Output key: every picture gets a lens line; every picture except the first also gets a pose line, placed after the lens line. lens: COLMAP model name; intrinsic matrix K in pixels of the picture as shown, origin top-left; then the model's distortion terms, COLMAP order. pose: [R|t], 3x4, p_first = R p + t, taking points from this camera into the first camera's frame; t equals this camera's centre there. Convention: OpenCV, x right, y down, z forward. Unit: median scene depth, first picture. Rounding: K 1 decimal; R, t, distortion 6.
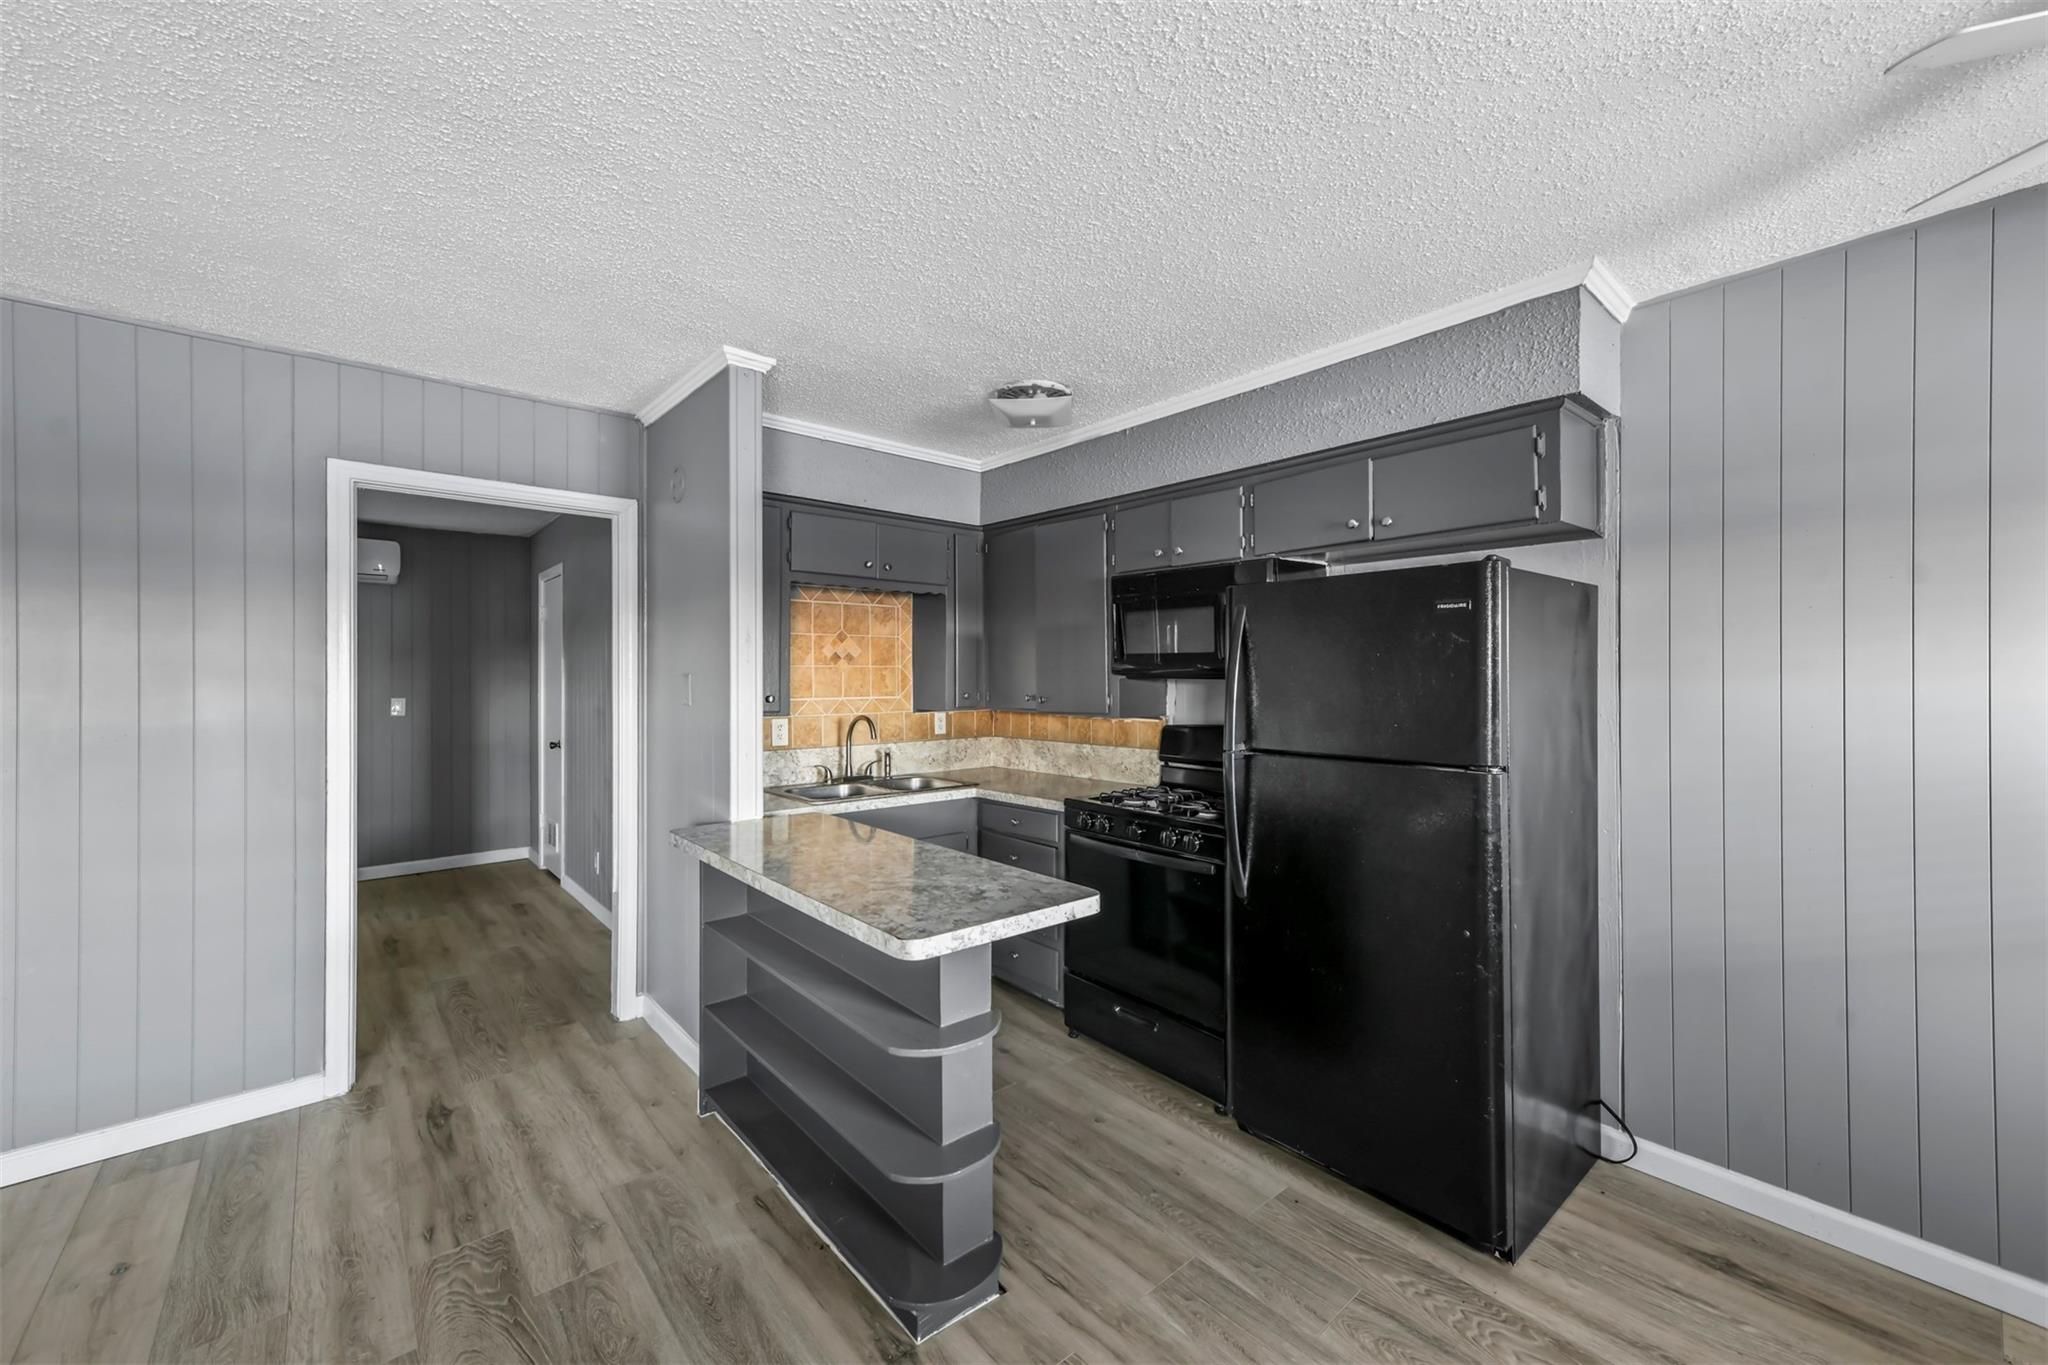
lens RADIAL K [[808.5, 0, 1021.0], [0, 808.5, 671.3], [0, 0, 1]] dist [0.011628, 0.000033]
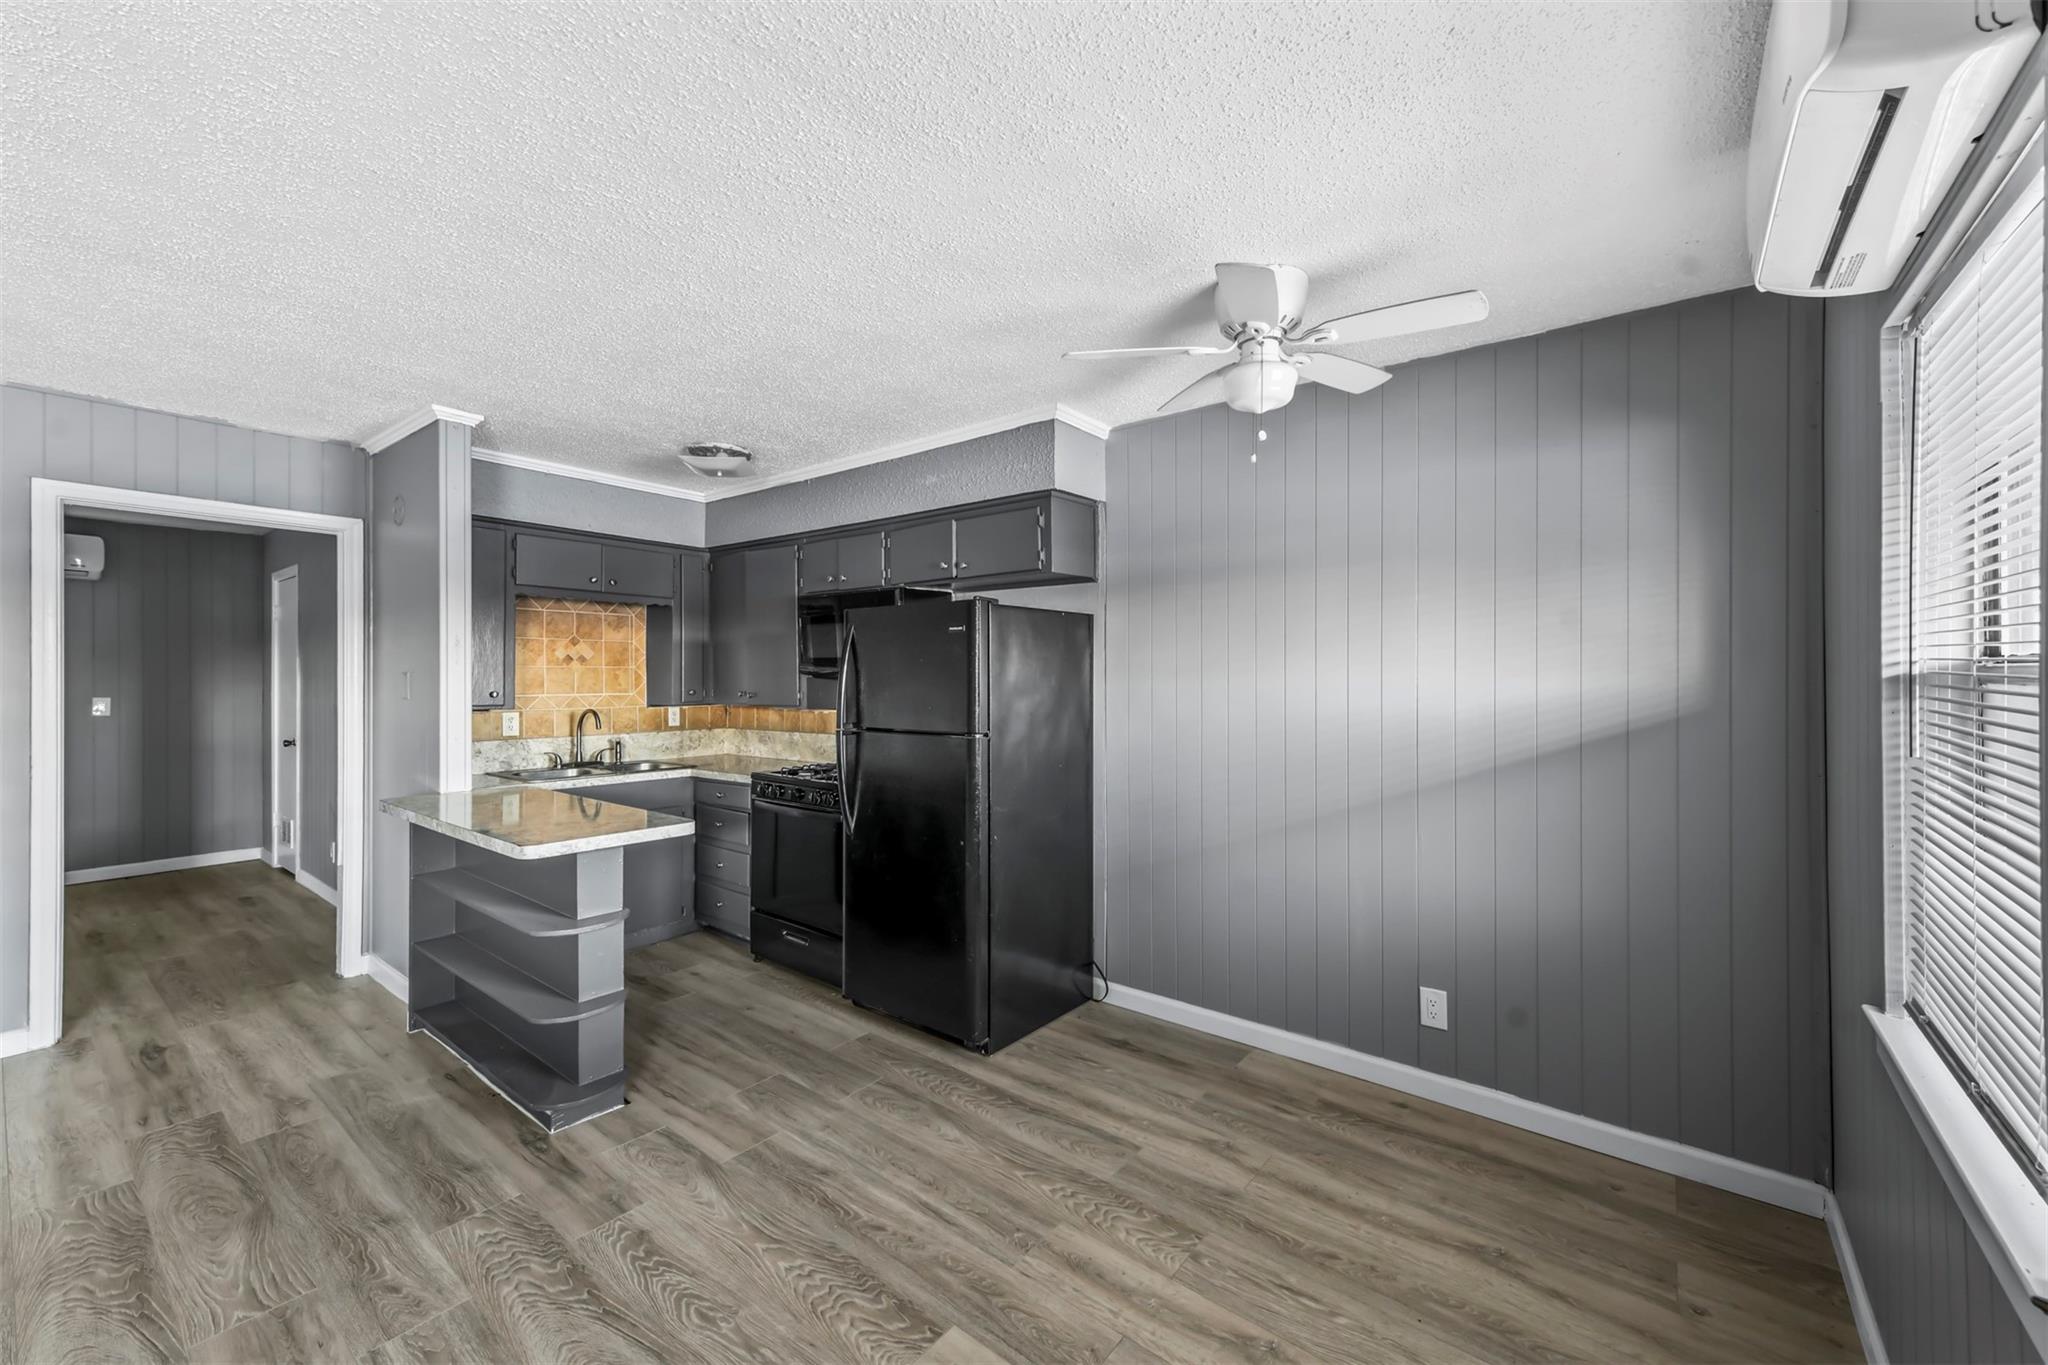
lens RADIAL K [[810.4, 0, 1025.1], [0, 810.4, 676.5], [0, 0, 1]] dist [0.012445, 0.000275]
pose [[0.981069, 0.002535, 0.193641, 0.223046], [-0.003169, 0.999991, 0.002964, 0.002581], [-0.193632, -0.003522, 0.981068, -0.313974]]
